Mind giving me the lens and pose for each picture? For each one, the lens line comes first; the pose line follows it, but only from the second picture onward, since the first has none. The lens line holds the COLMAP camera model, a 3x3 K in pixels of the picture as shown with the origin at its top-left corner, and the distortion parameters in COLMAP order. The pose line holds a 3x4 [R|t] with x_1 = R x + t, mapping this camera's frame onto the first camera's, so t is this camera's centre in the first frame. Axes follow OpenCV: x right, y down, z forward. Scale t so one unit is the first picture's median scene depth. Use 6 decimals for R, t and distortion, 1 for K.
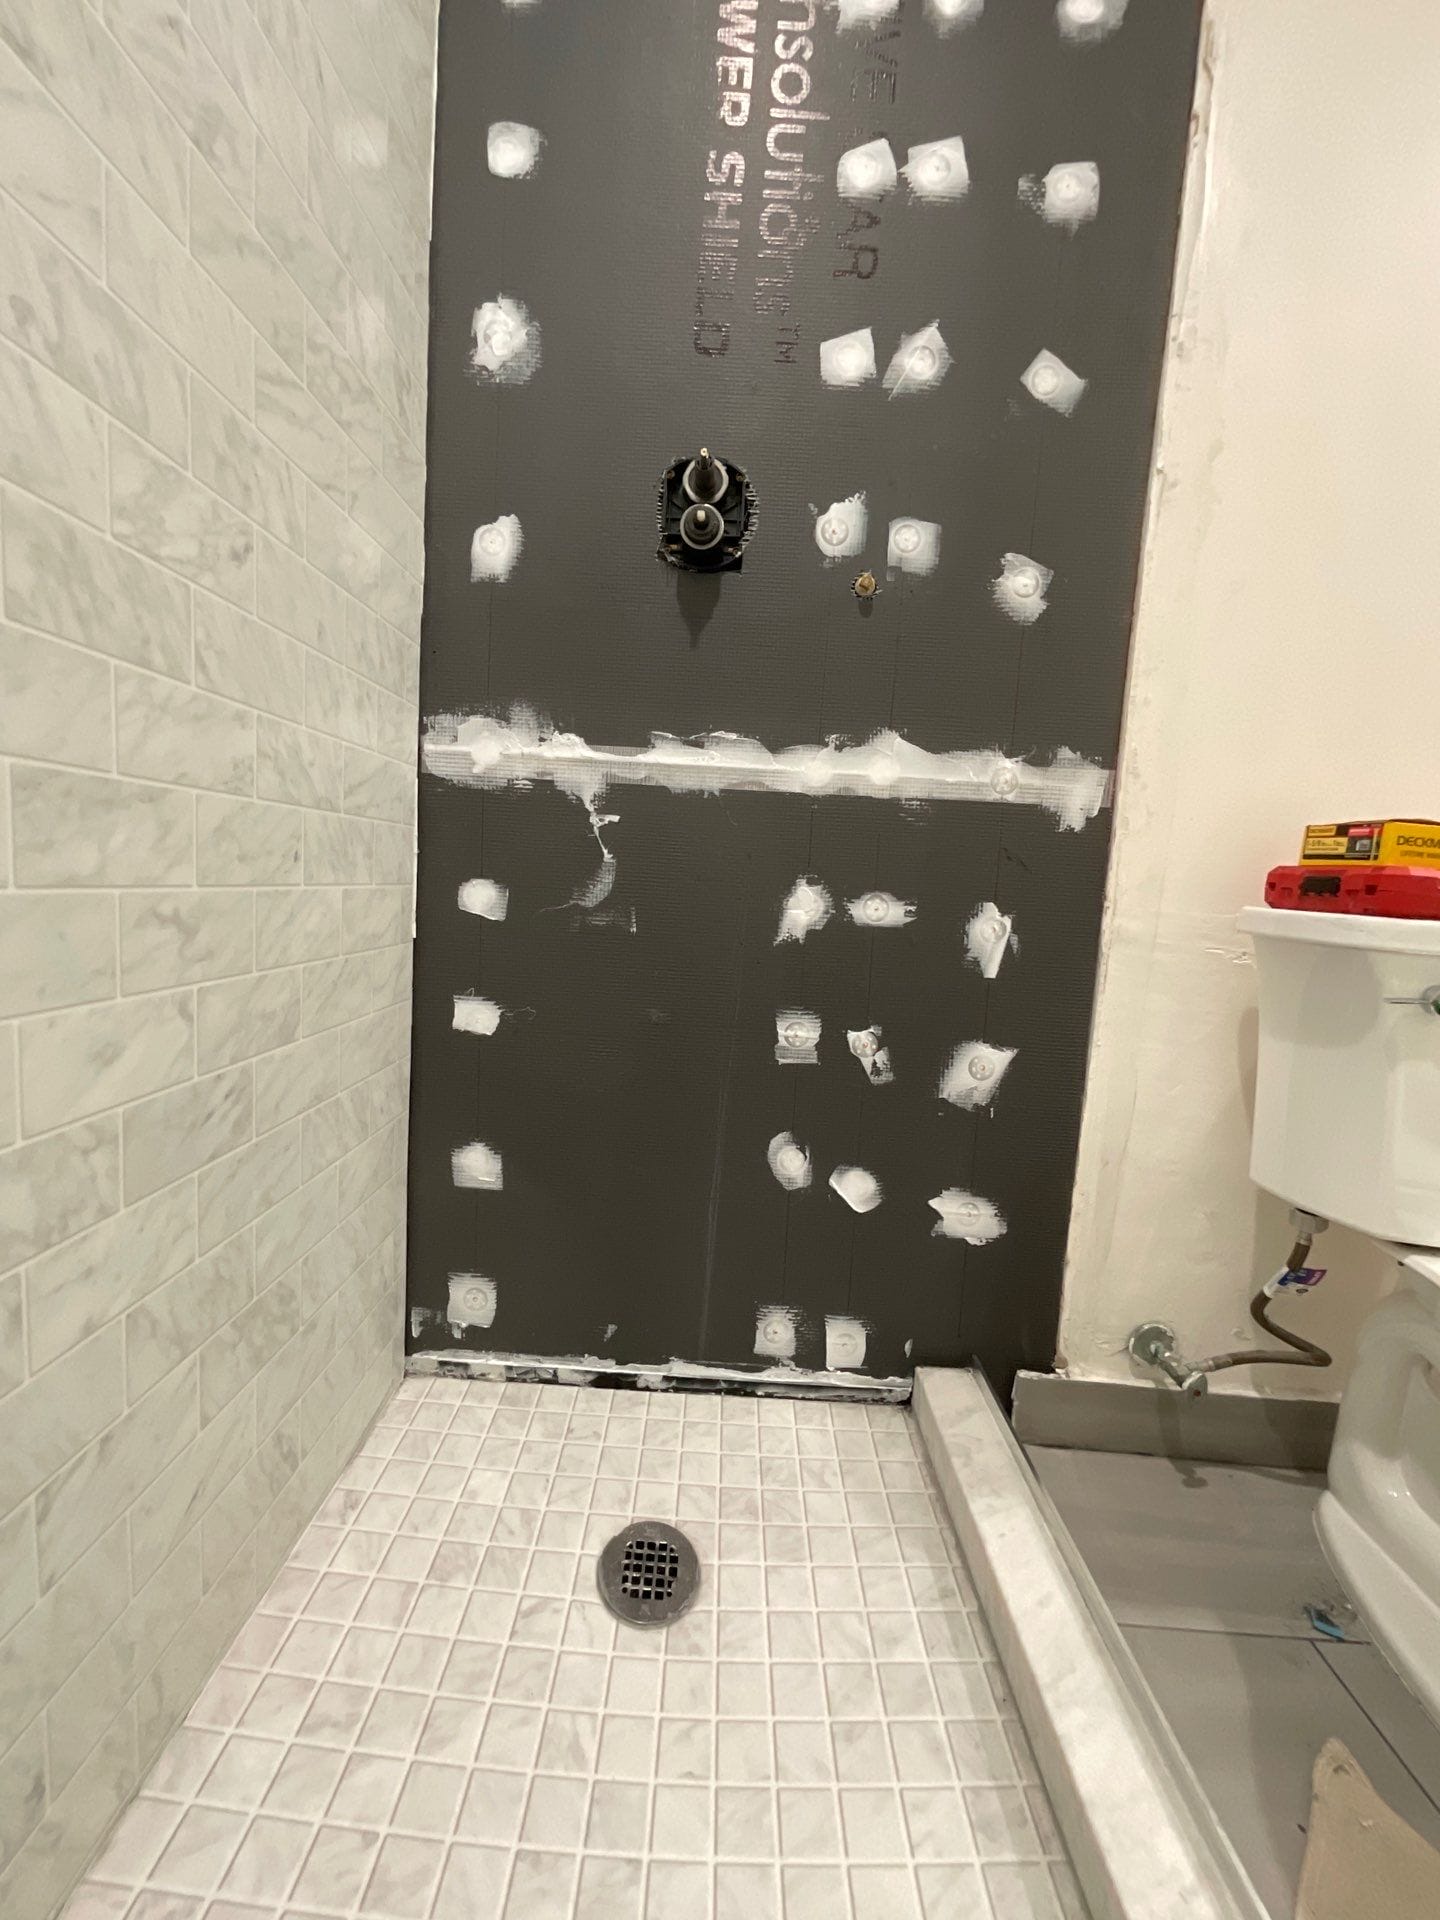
lens RADIAL K [[744.6, 0, 715.8], [0, 744.6, 924.4], [0, 0, 1]] dist [0.013157, -0.001028]
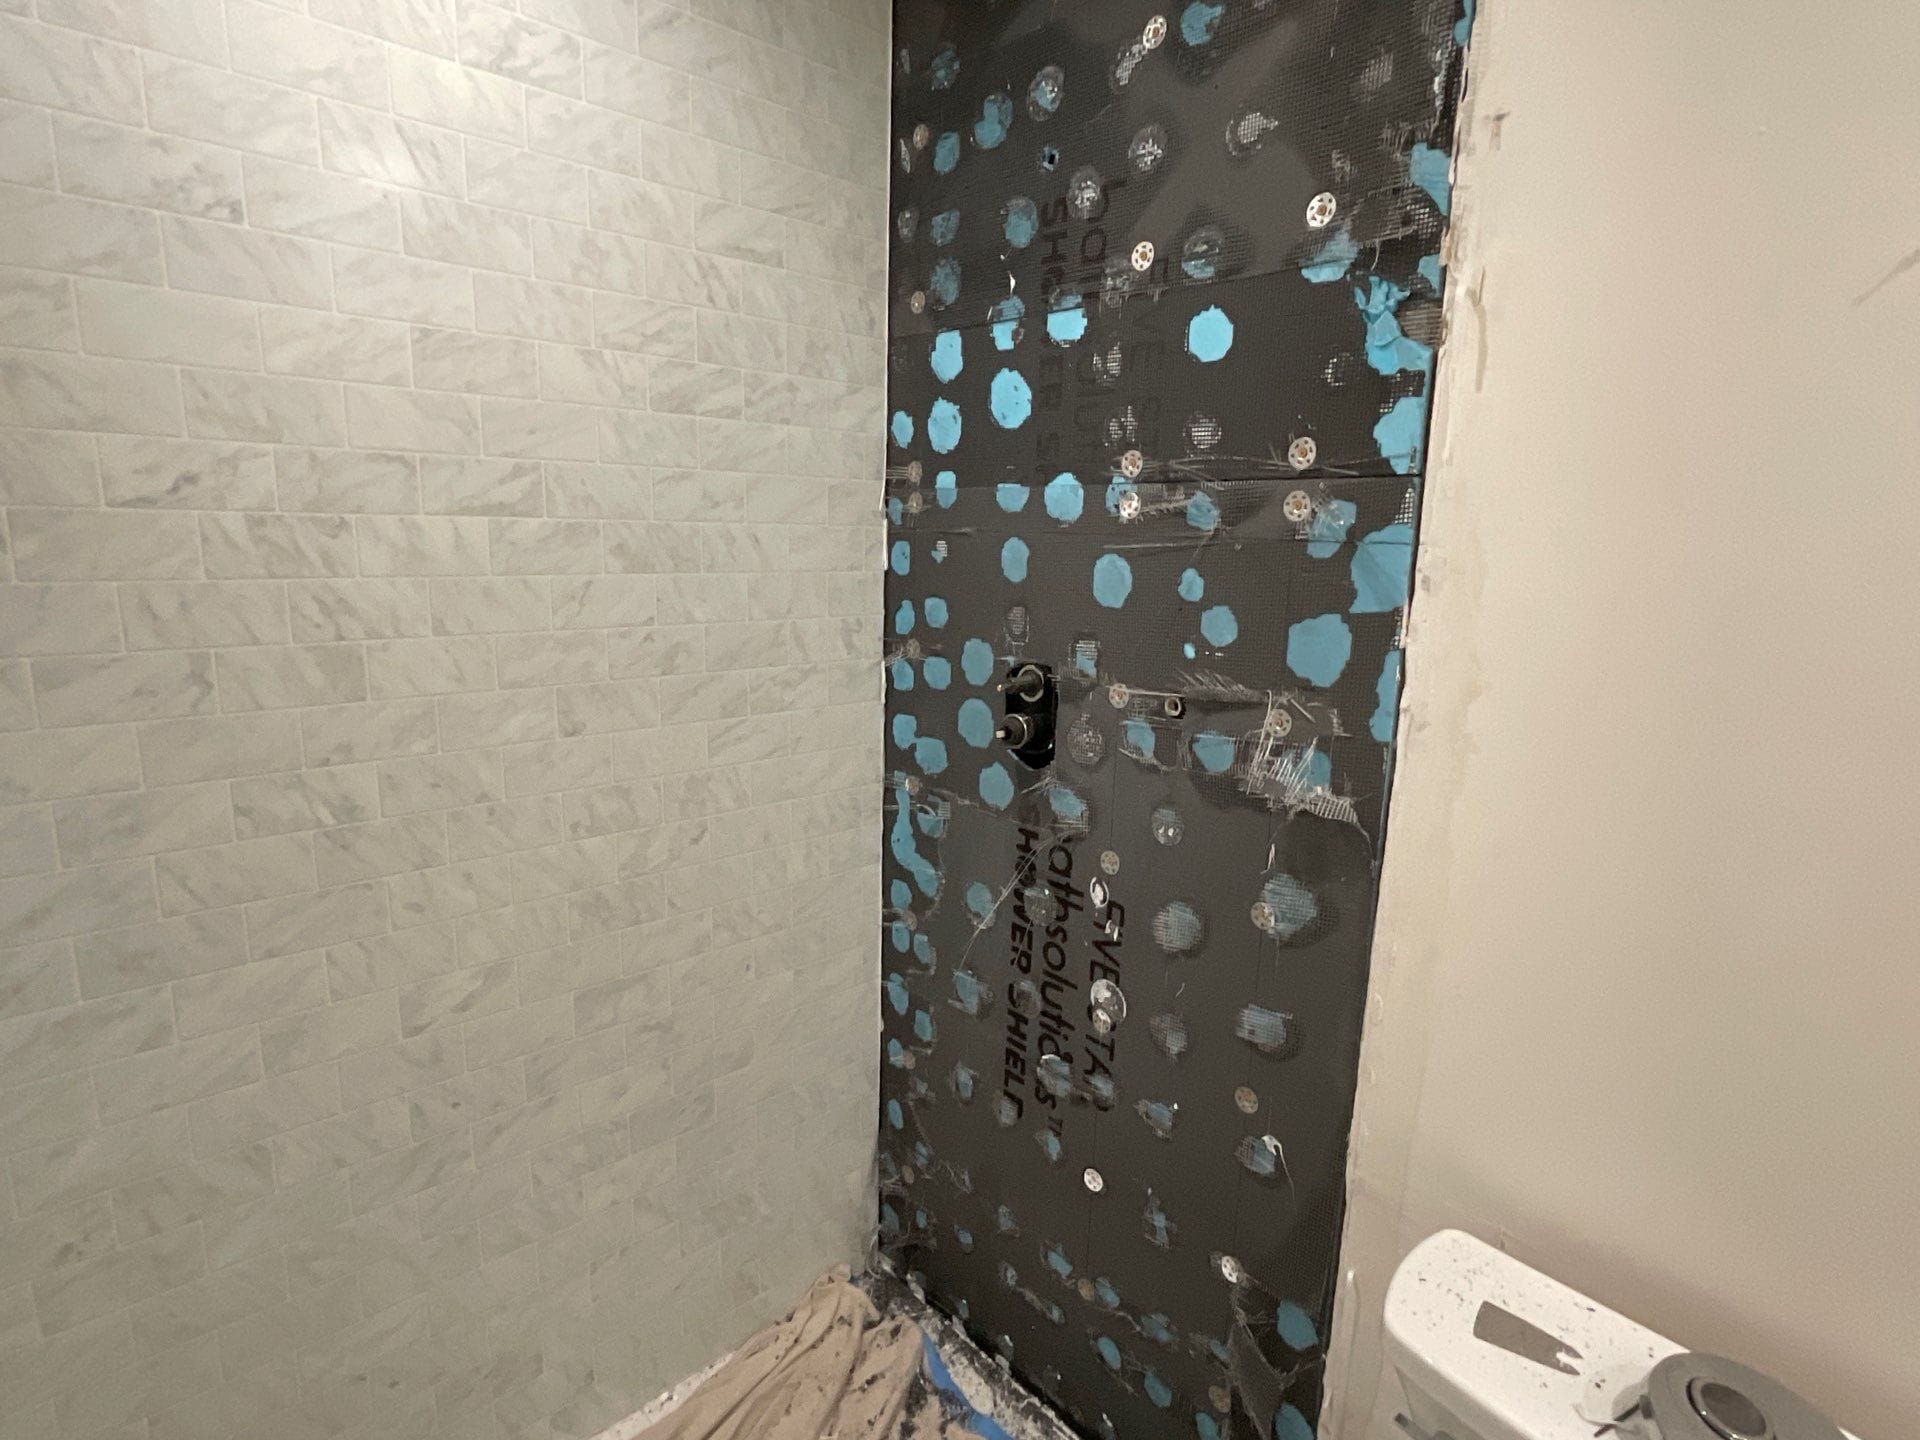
lens RADIAL K [[962.9, 0, 985.4], [0, 962.9, 722.1], [0, 0, 1]] dist [0.020907, -0.004606]
pose [[0.707670, 0.090662, -0.700703, 1.625087], [-0.043302, 0.995434, 0.085063, -1.041409], [0.705215, -0.029854, 0.708364, -0.234238]]
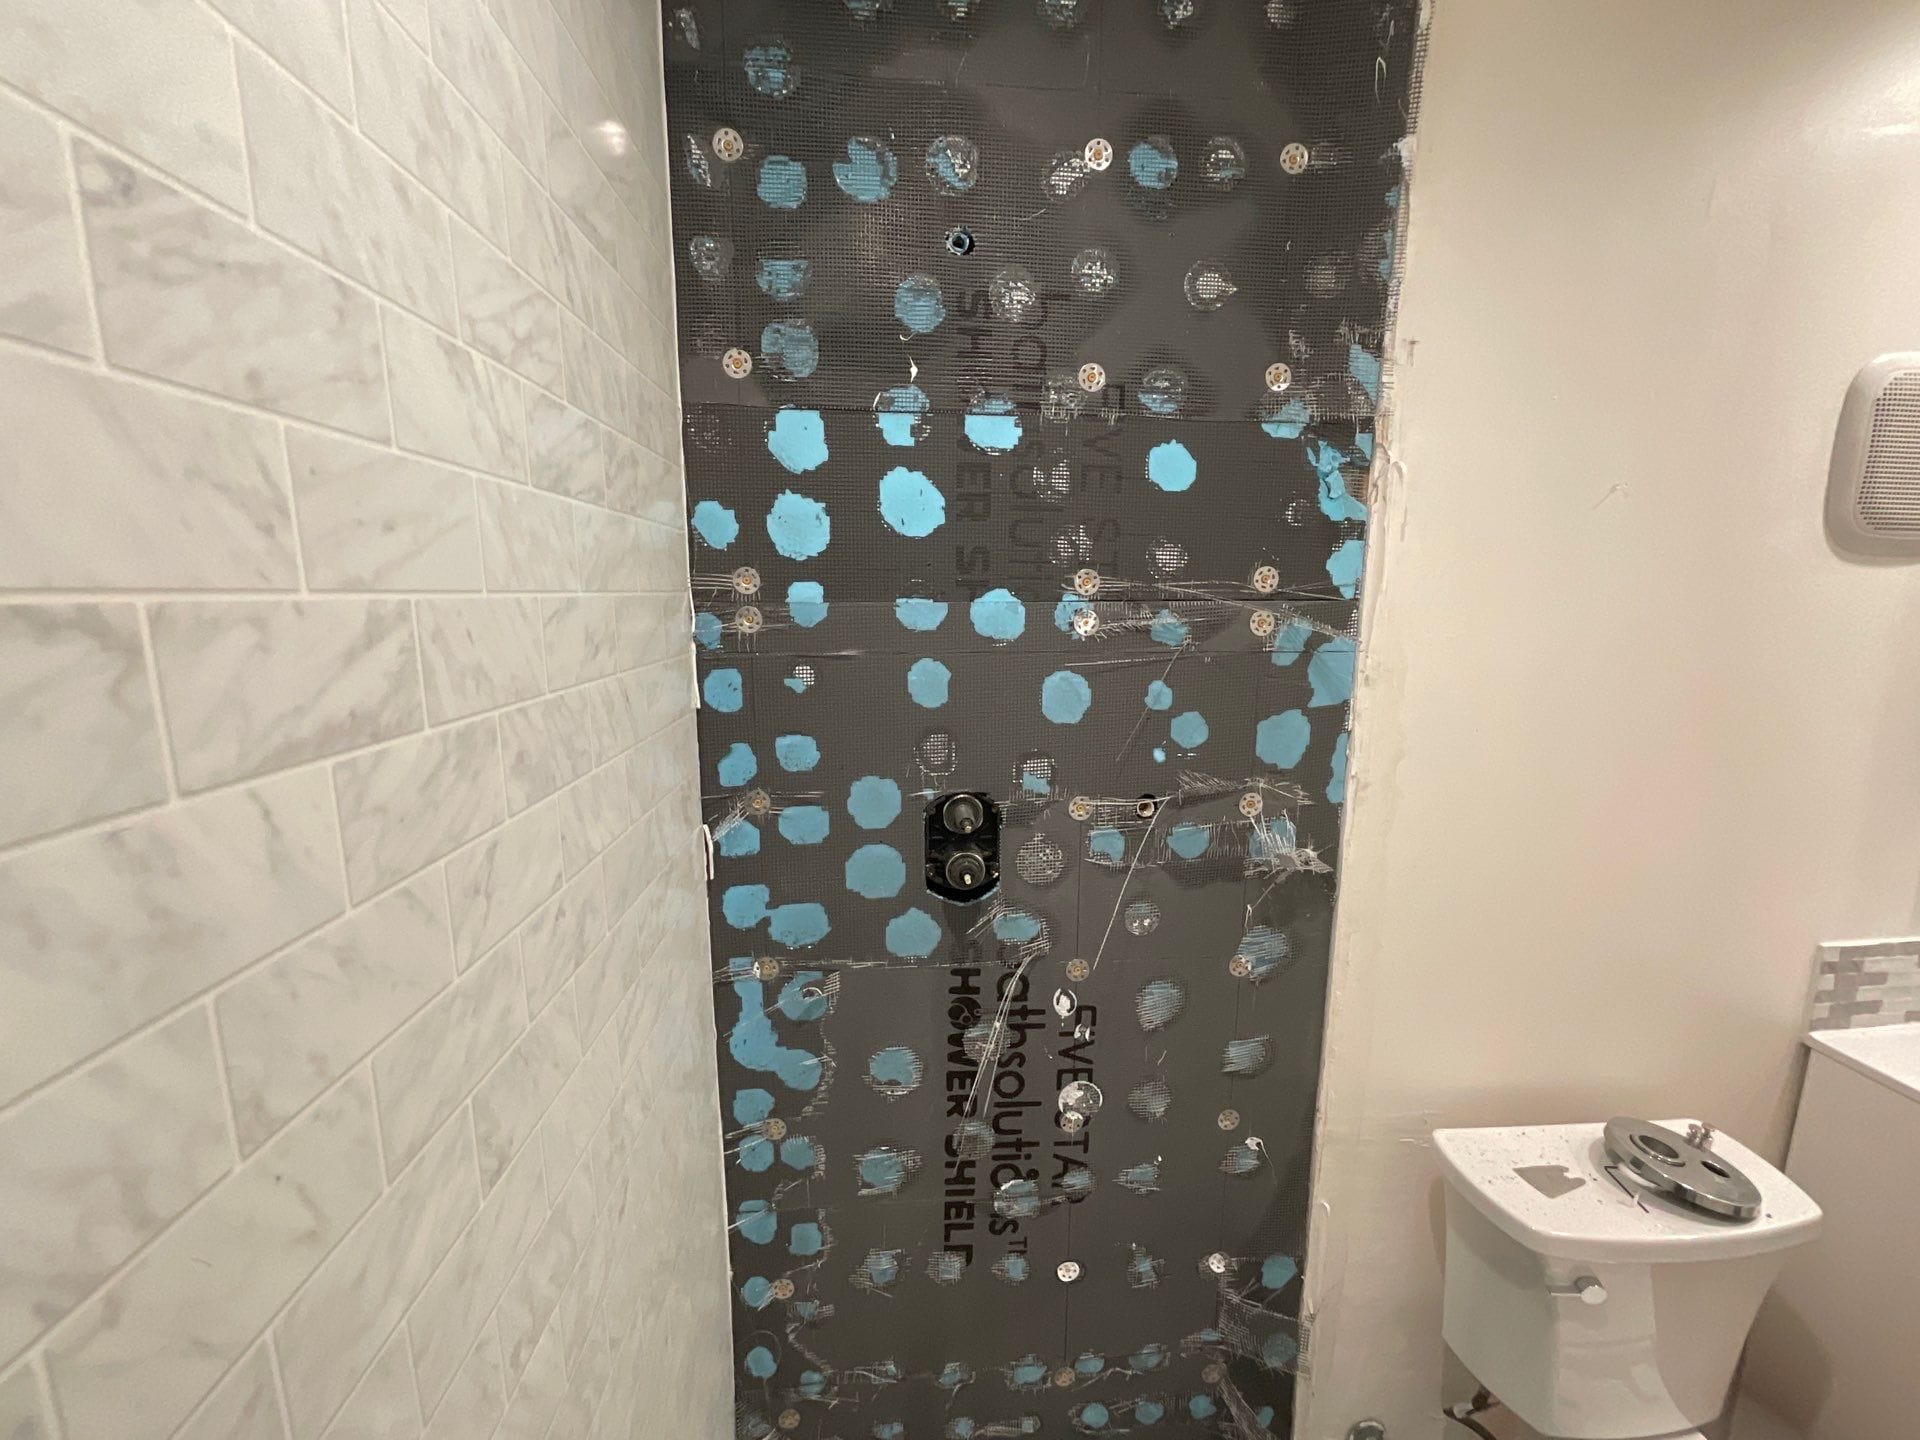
lens RADIAL K [[744.6, 0, 960.5], [0, 744.6, 730.2], [0, 0, 1]] dist [0.013157, -0.001028]
pose [[0.993157, -0.082333, 0.082832, -0.151344], [0.074771, 0.993078, 0.090588, -1.289391], [-0.089717, -0.083774, 0.992438, -0.124855]]
